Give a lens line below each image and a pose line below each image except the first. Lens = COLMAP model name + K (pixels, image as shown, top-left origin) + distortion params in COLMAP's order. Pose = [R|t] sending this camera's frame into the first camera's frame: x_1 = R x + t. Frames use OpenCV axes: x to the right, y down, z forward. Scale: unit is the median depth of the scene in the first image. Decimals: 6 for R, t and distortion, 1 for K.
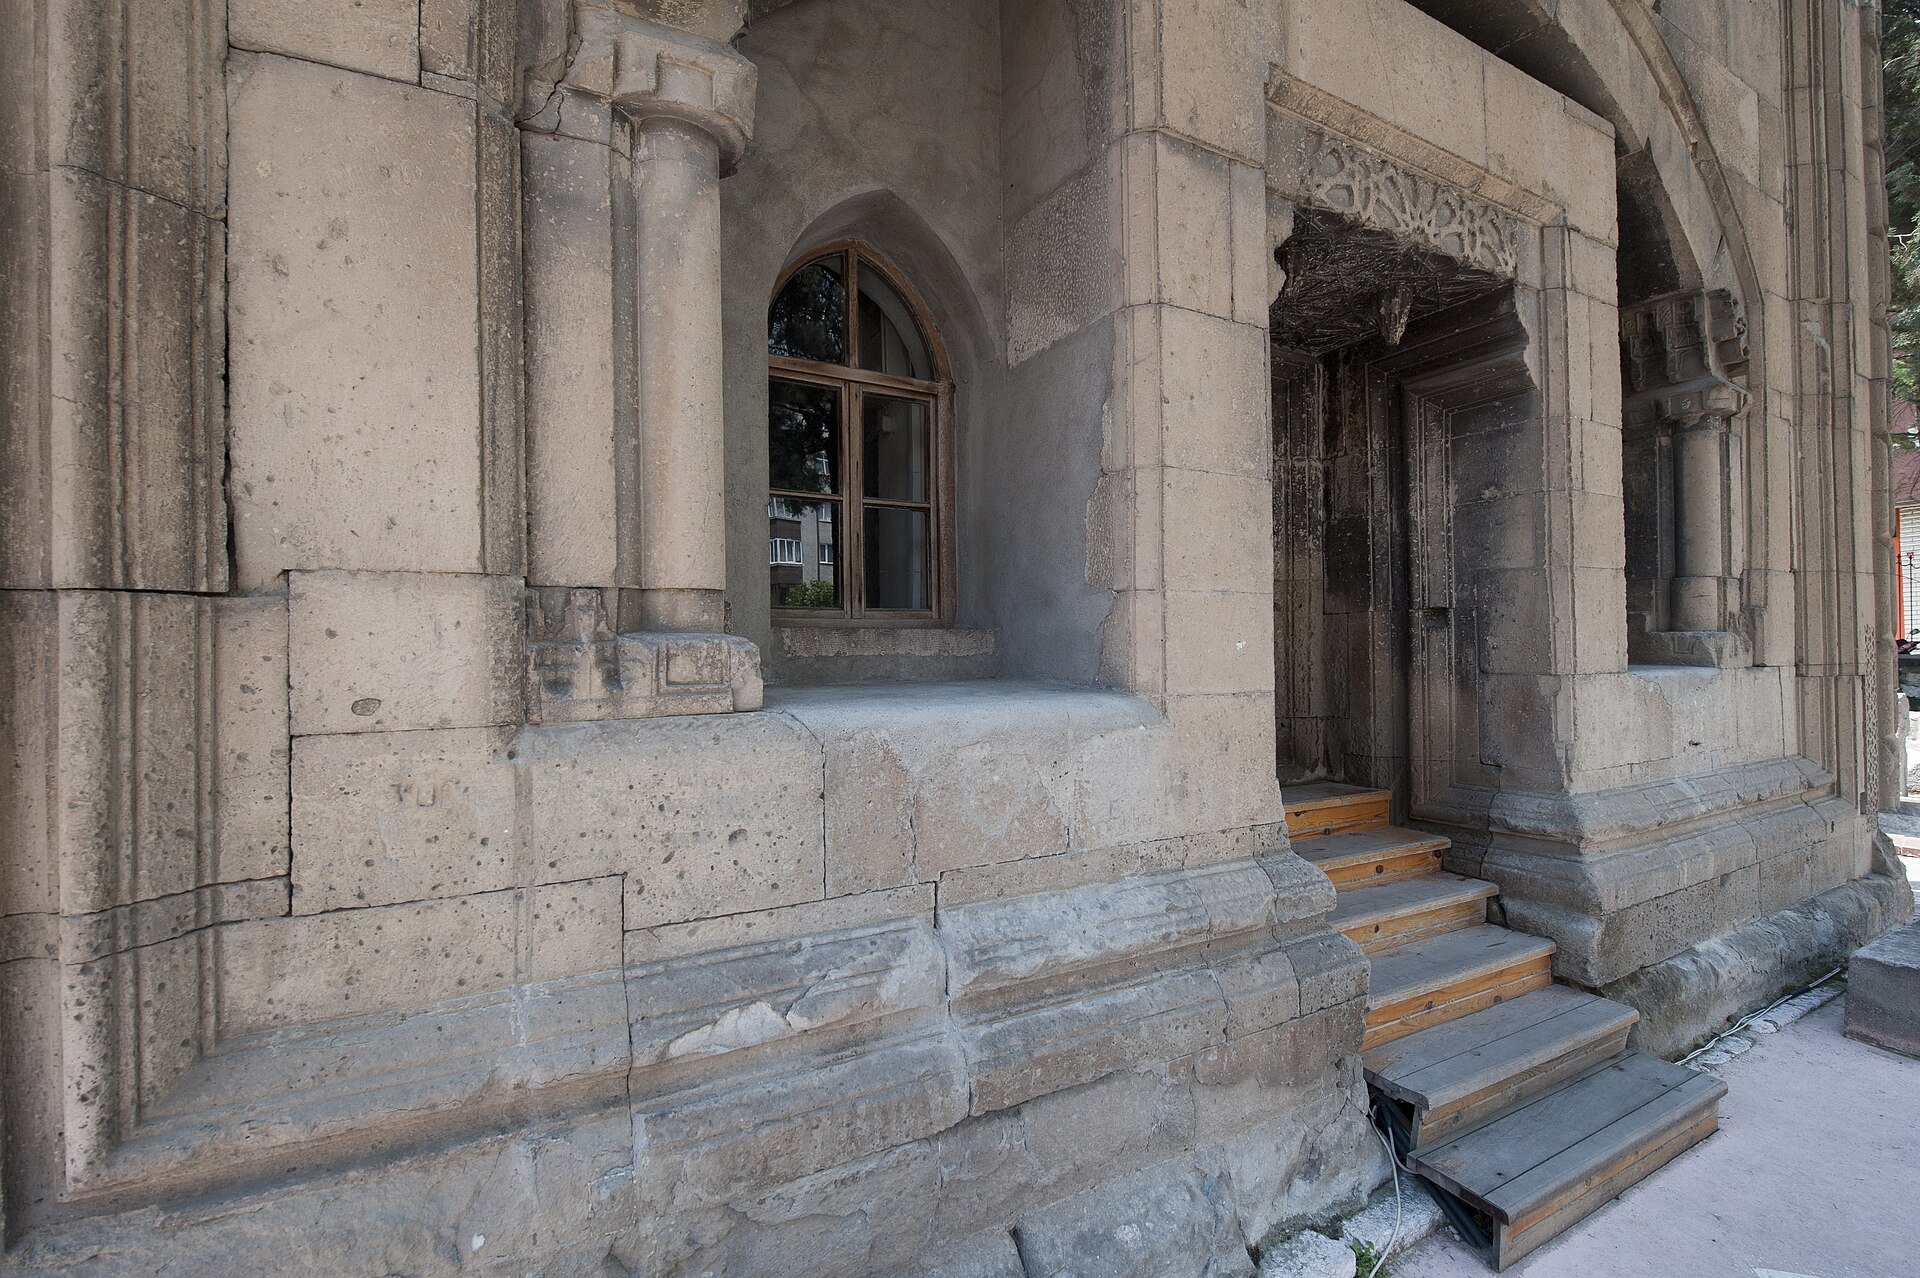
lens RADIAL K [[823.0, 0, 959.2], [0, 823.0, 635.4], [0, 0, 1]] dist [-0.015157, -0.000430]
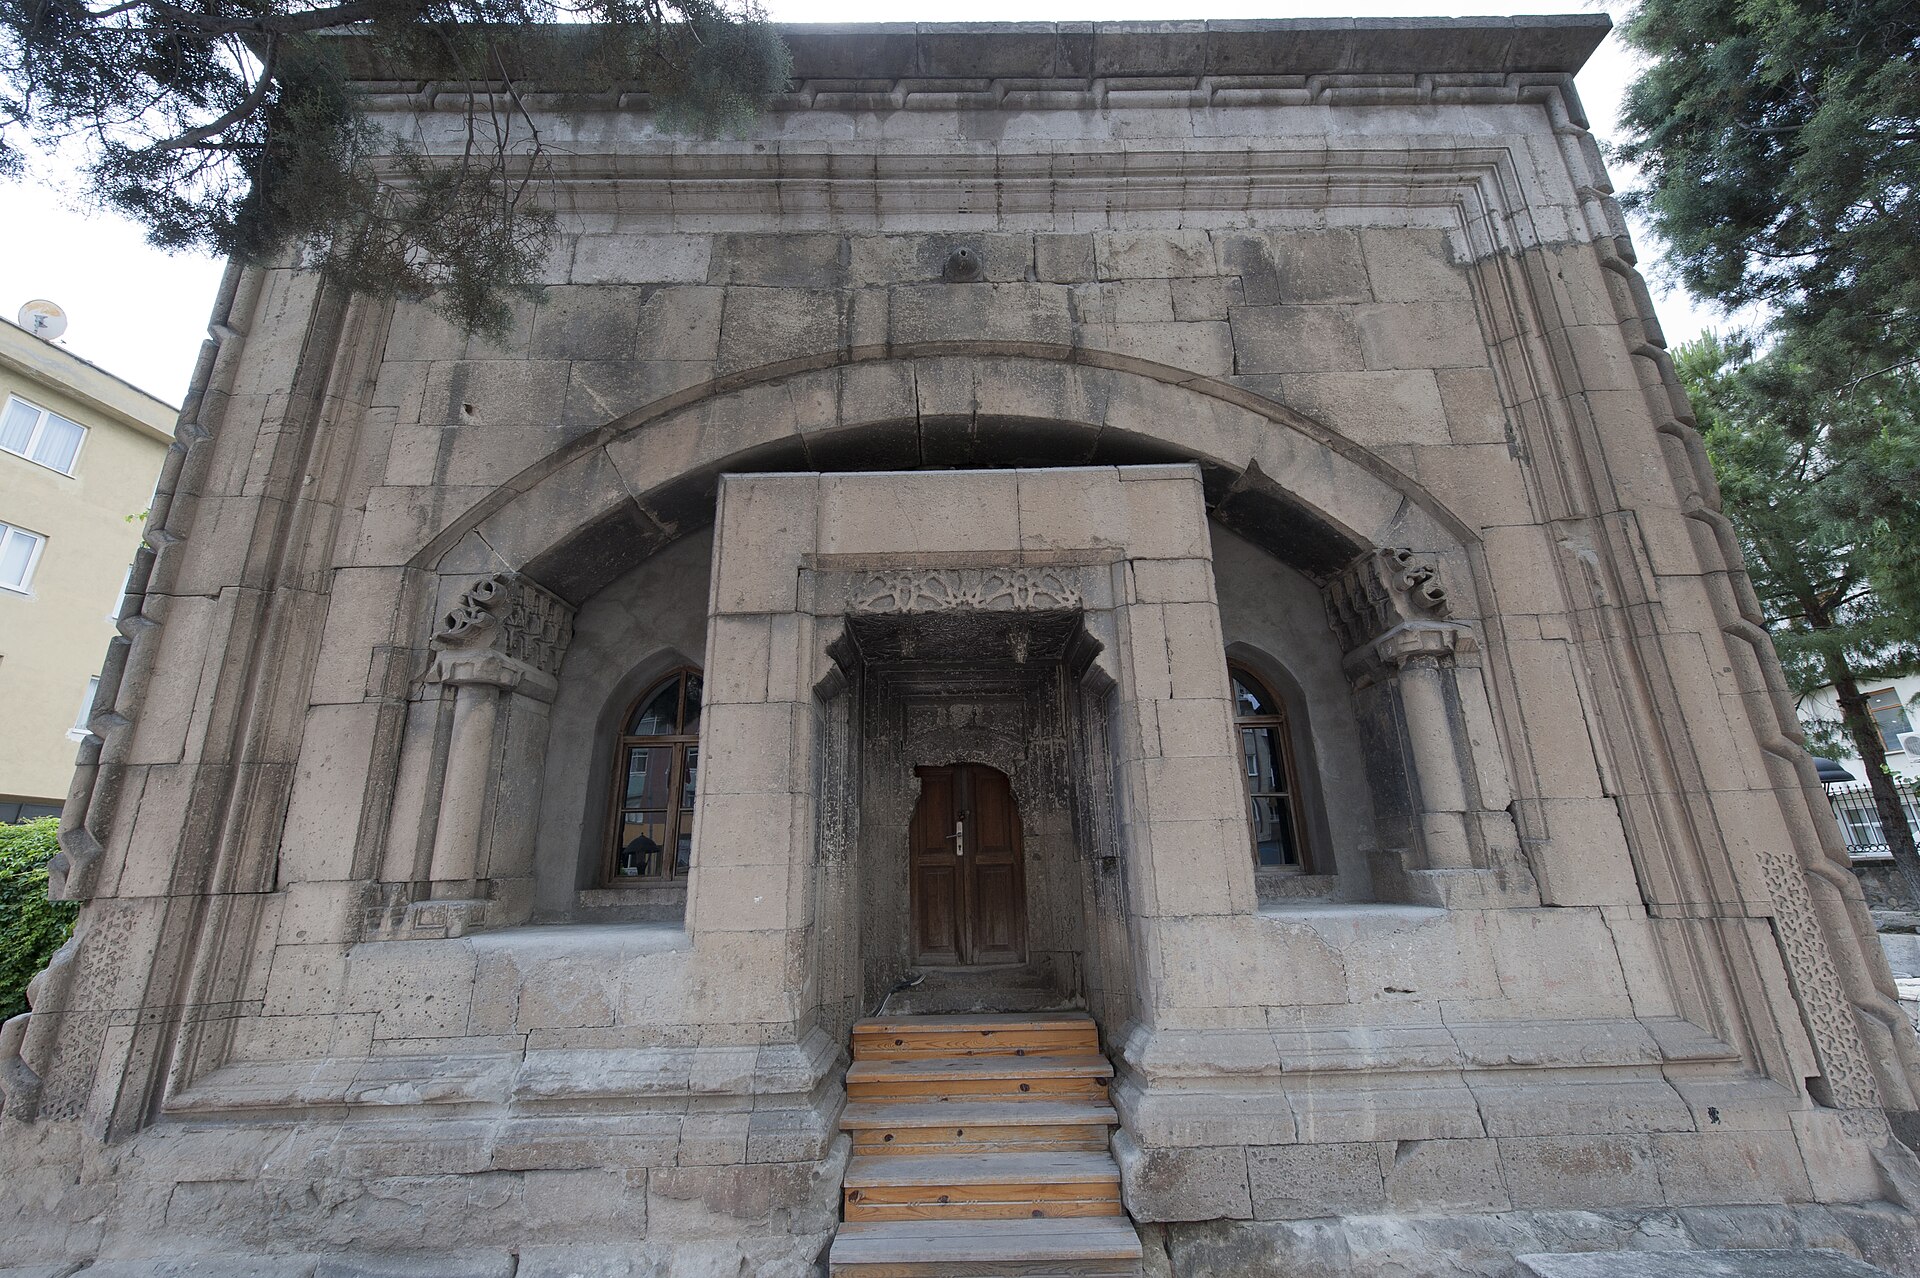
lens RADIAL K [[763.4, 0, 978.6], [0, 763.4, 640.9], [0, 0, 1]] dist [0.003580, -0.001678]
pose [[0.886543, -0.153509, -0.436437, 1.760047], [0.026646, 0.958724, -0.283088, -0.046650], [0.461879, 0.239340, 0.854040, -0.251219]]
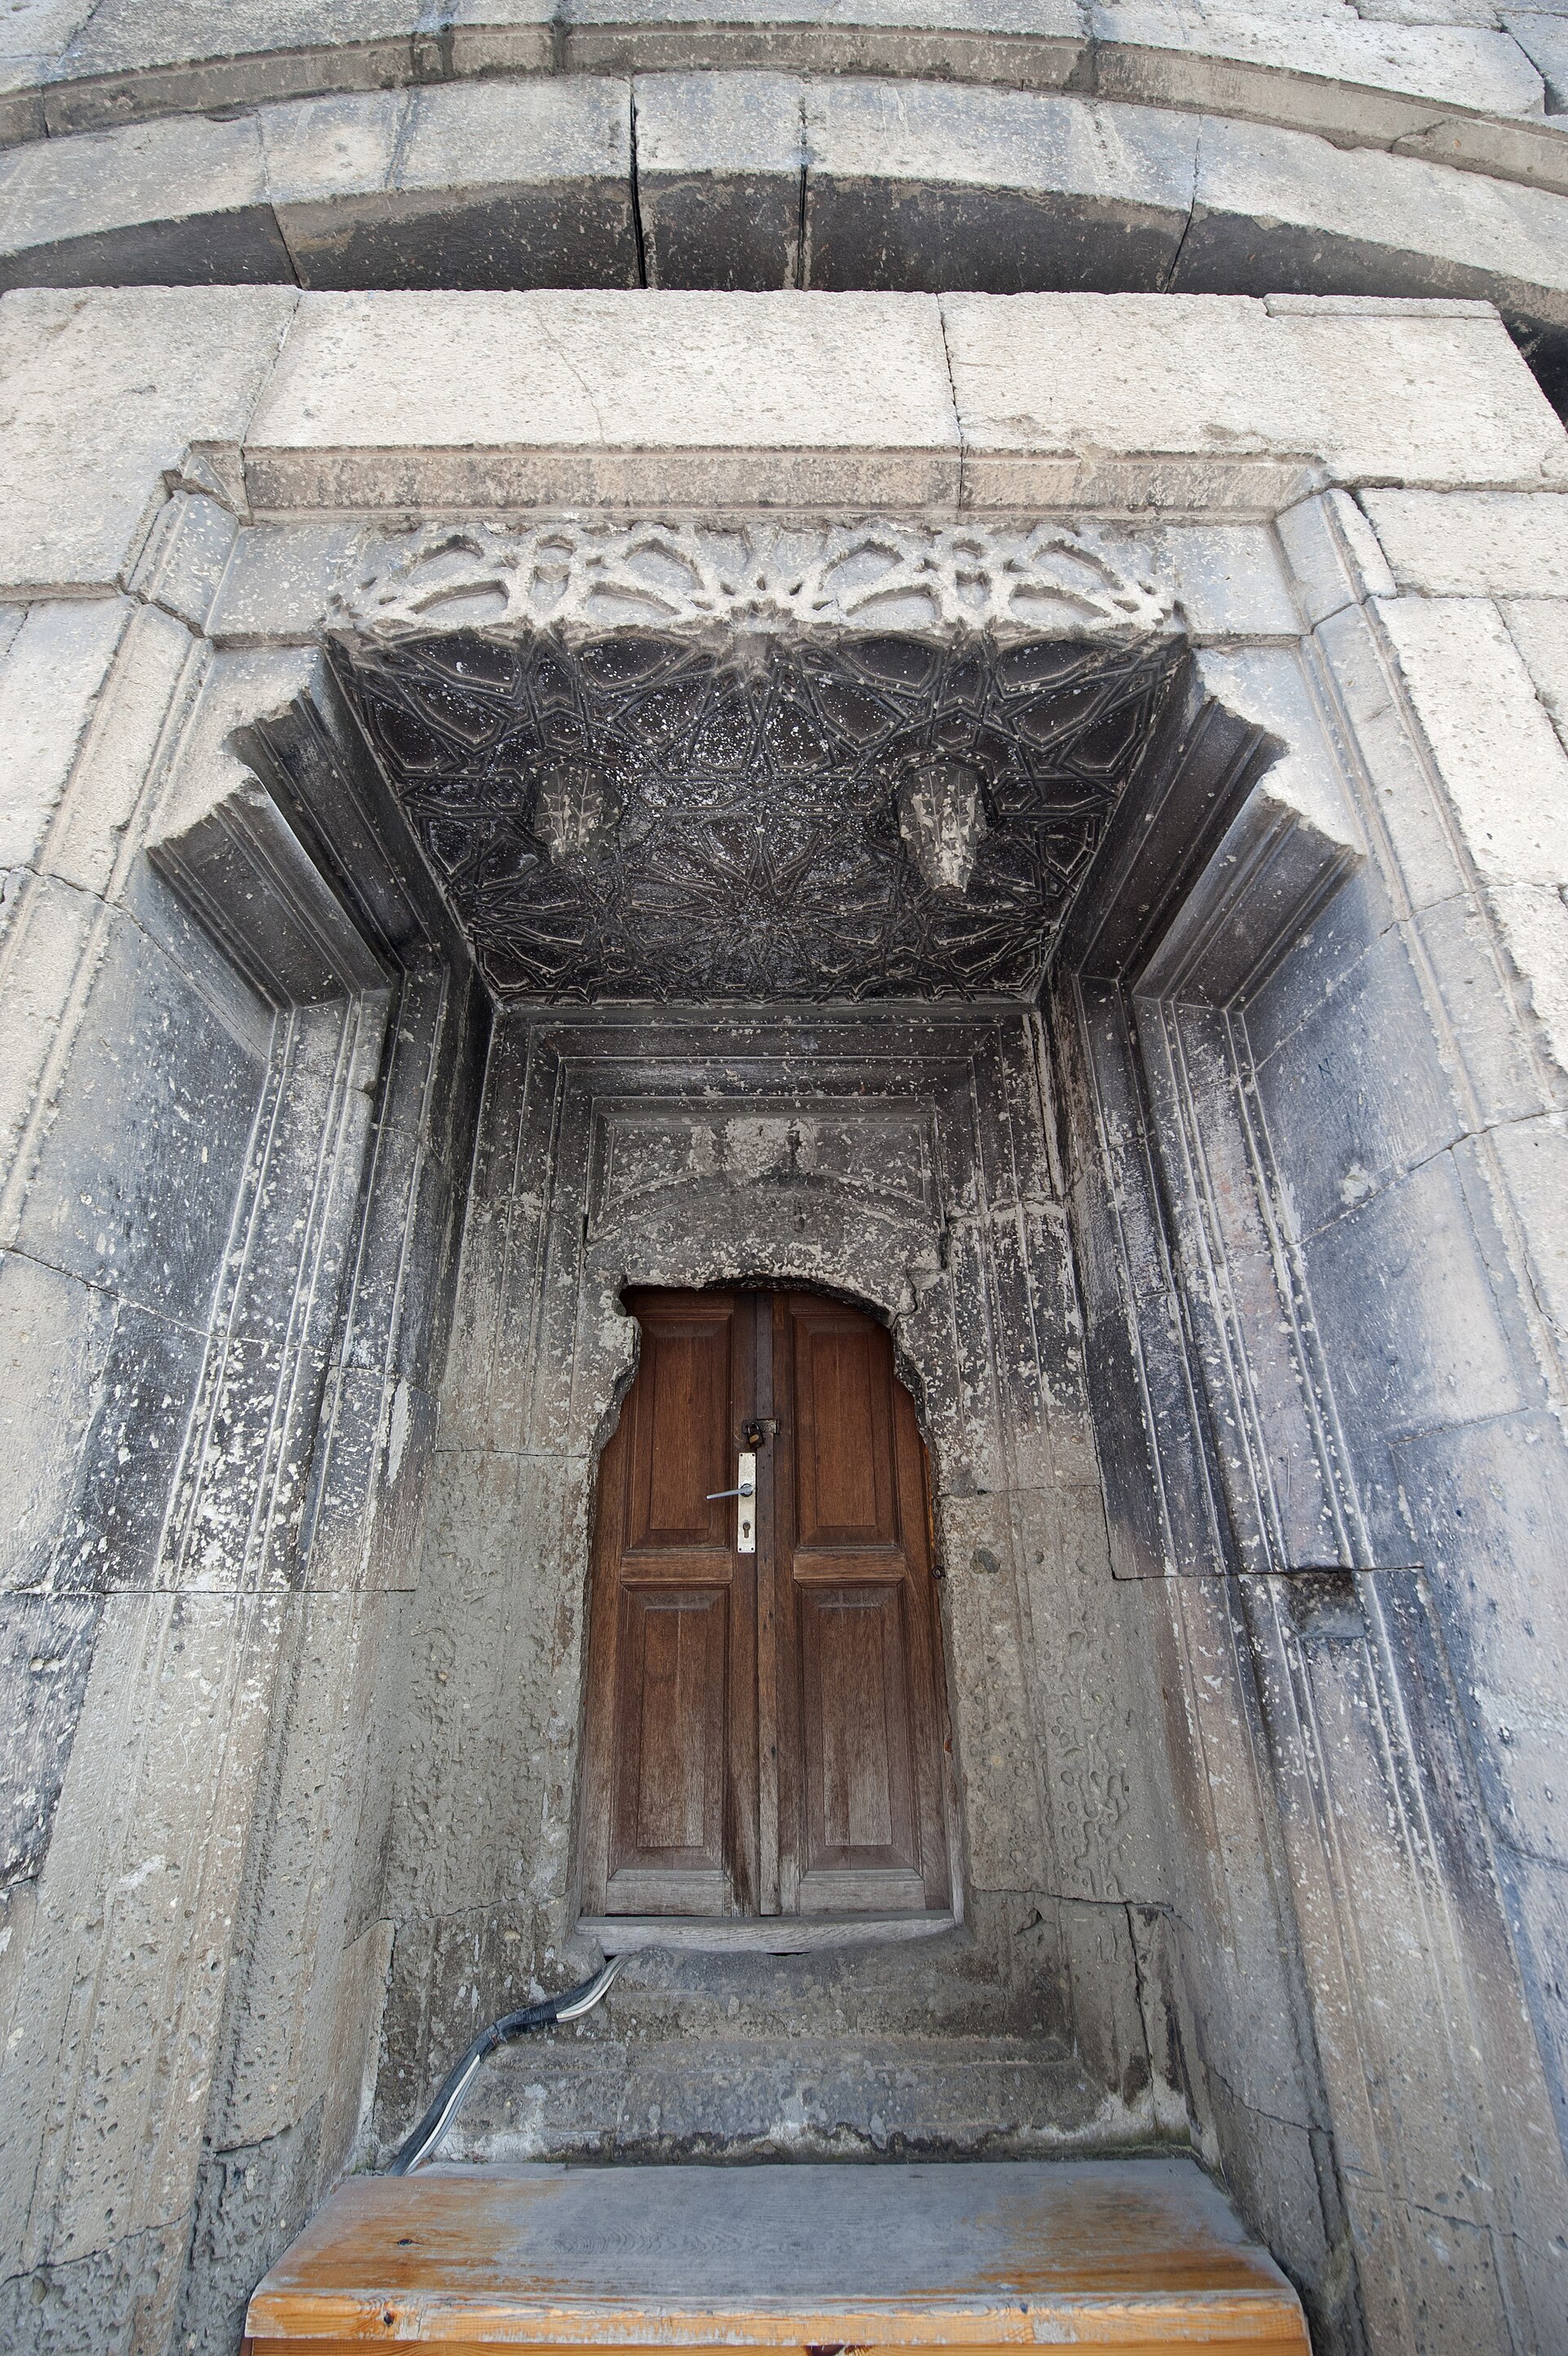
lens RADIAL K [[936.8, 0, 796.9], [0, 936.8, 1187.8], [0, 0, 1]] dist [0.003580, -0.001678]
pose [[0.885016, -0.184545, -0.427422, 1.080120], [0.012716, 0.927320, -0.374053, -0.068203], [0.465387, 0.325608, 0.823040, 1.054392]]
